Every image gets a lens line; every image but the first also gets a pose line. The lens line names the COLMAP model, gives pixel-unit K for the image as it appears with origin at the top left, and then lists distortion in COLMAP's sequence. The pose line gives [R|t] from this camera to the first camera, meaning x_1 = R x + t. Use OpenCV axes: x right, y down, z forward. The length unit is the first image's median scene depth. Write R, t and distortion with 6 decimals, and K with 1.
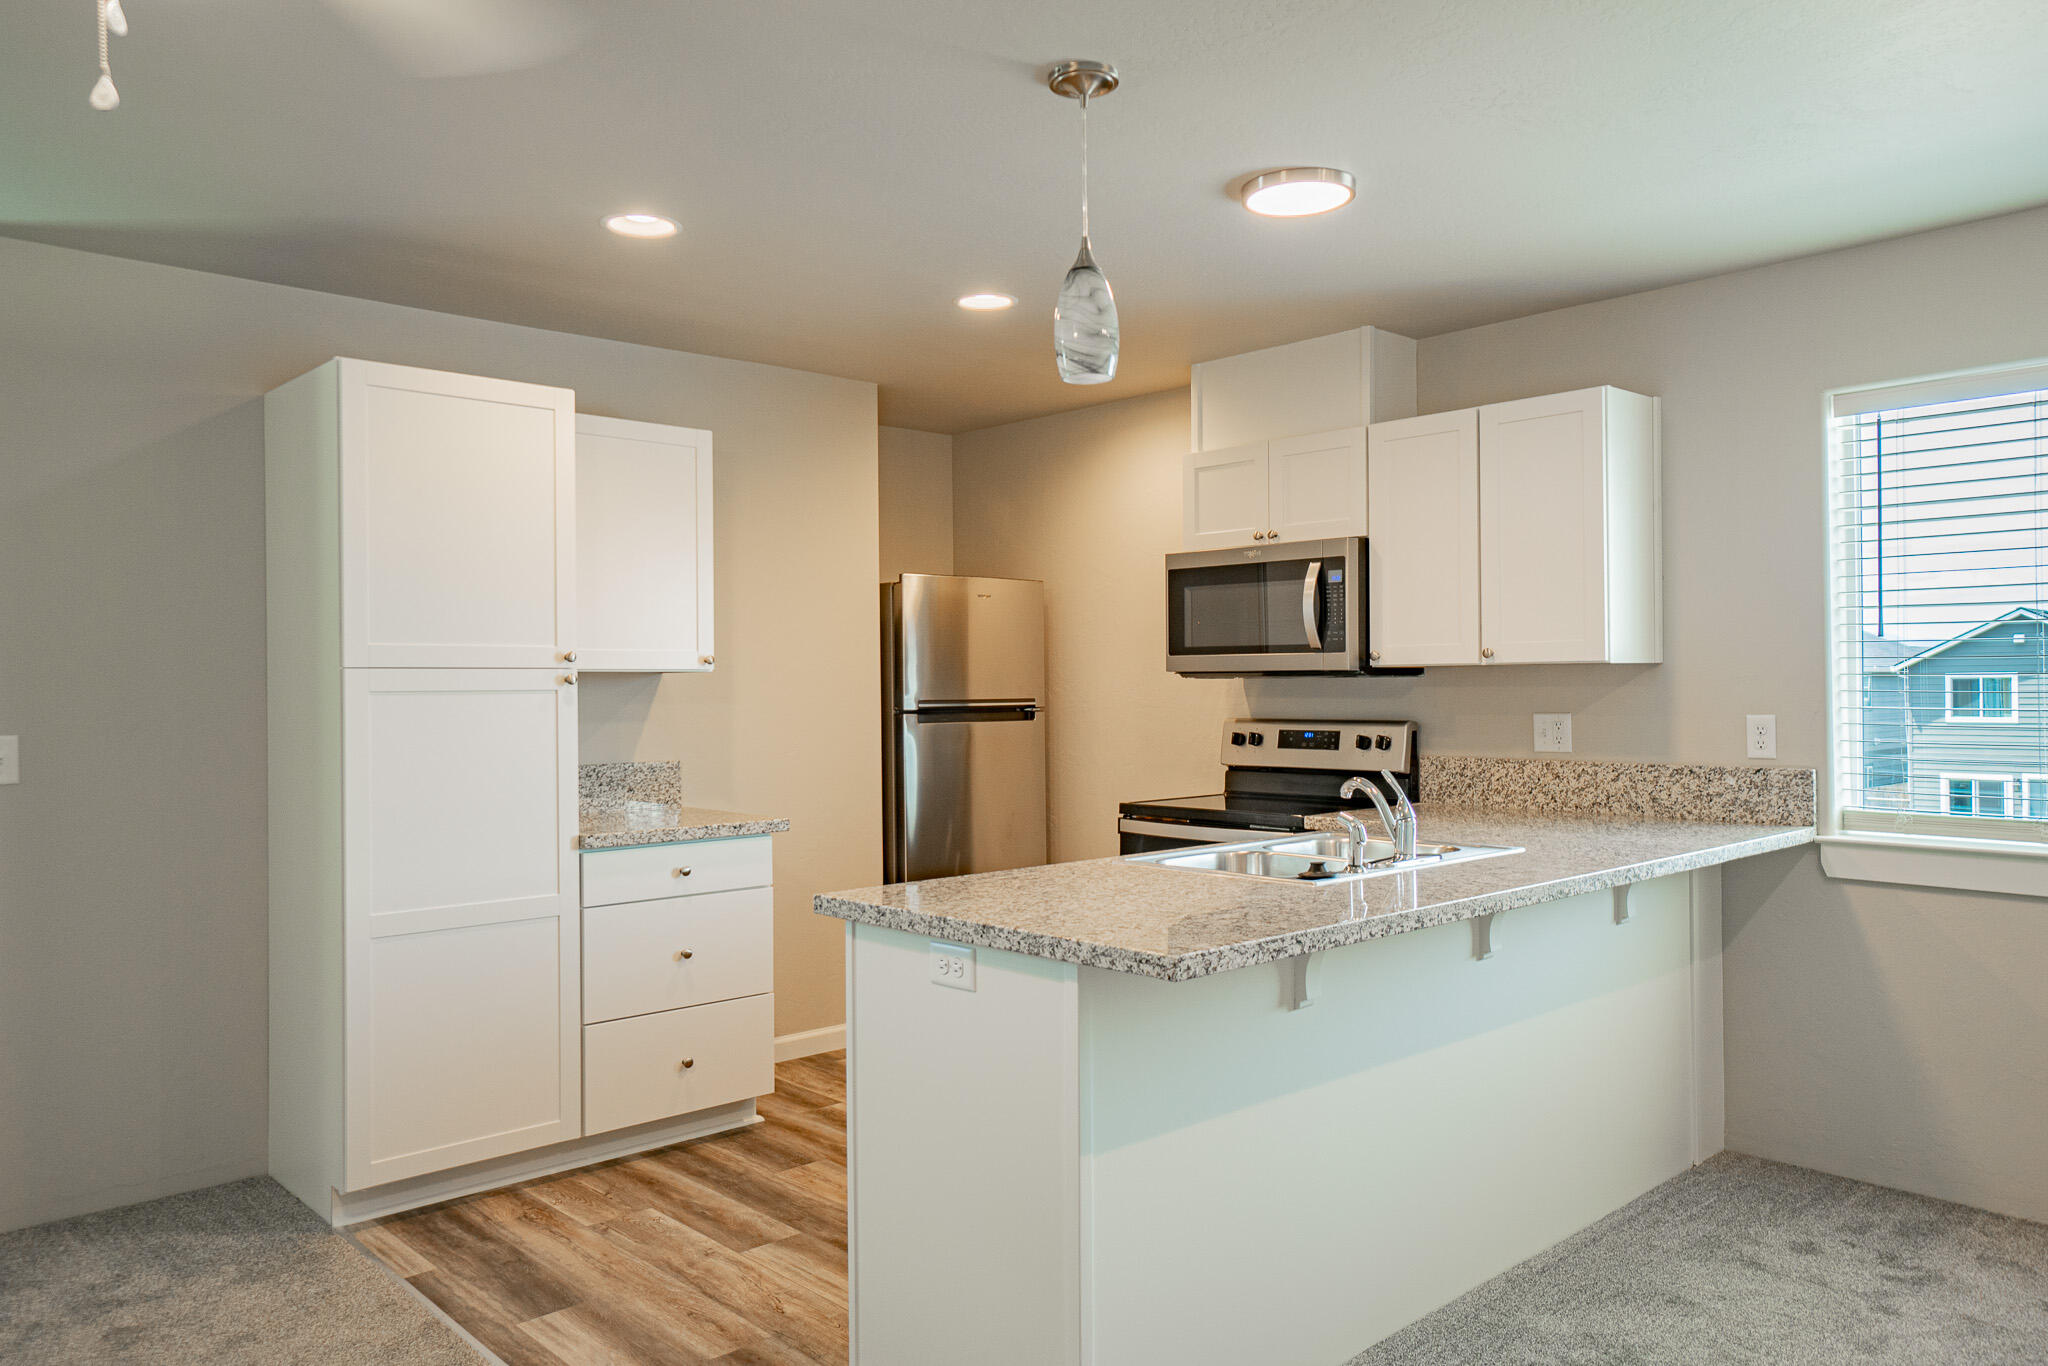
lens RADIAL K [[1452.6, 0, 1024.0], [0, 1452.6, 683.0], [0, 0, 1]] dist [0.006835, 0.003136]
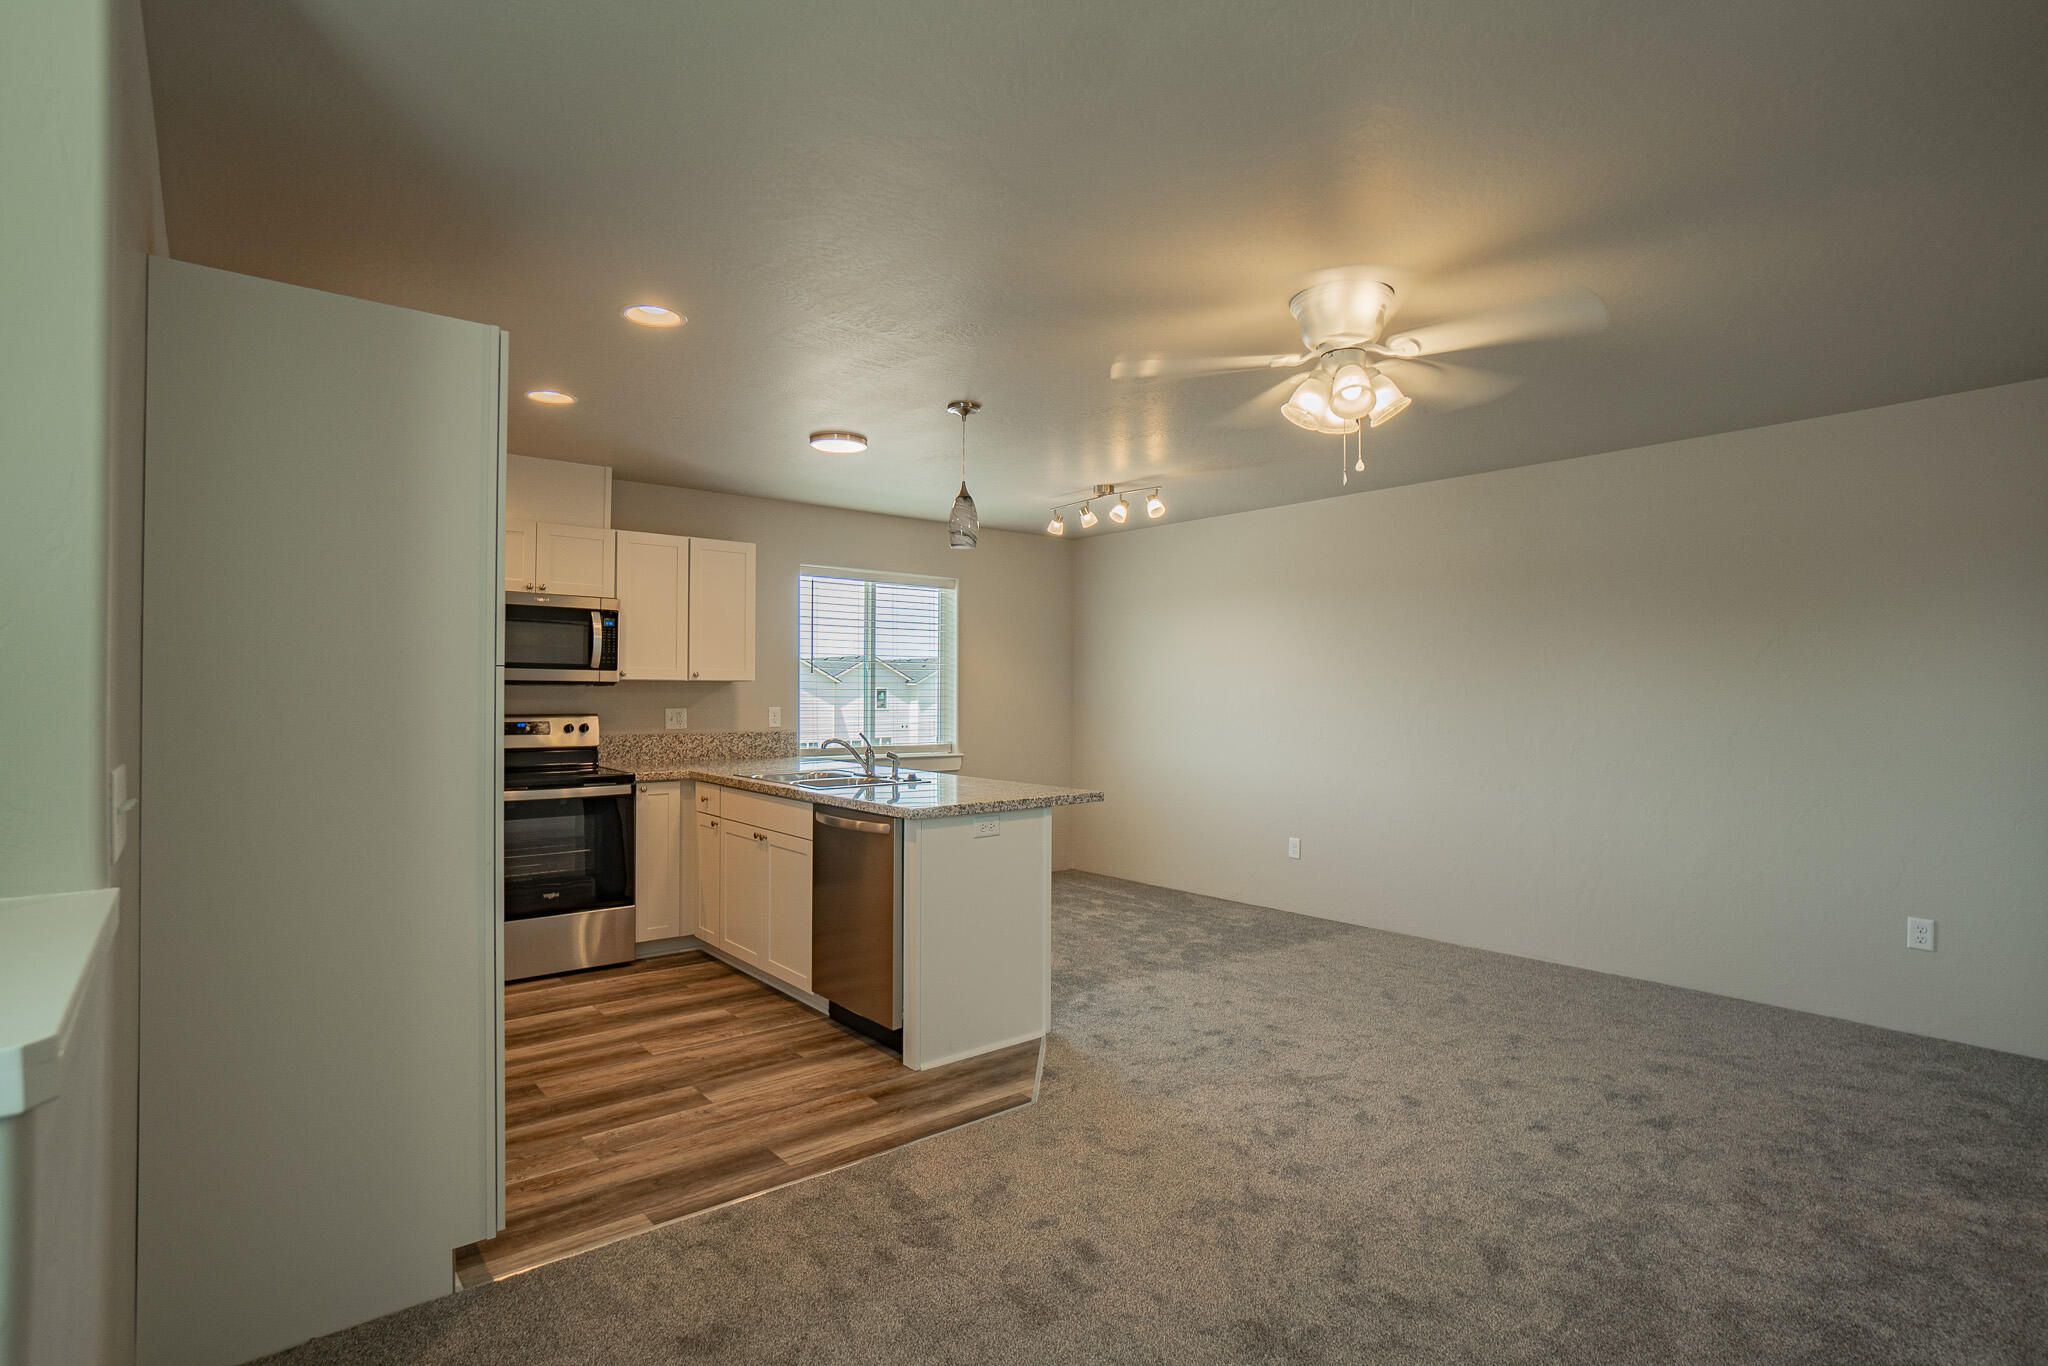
lens RADIAL K [[992.3, 0, 1024.0], [0, 992.3, 683.0], [0, 0, 1]] dist [-0.000538, -0.000074]
pose [[0.063202, 0.015874, 0.997874, -0.925922], [-0.008393, 0.999847, -0.015374, 0.005833], [-0.997965, -0.007403, 0.063326, 0.537670]]
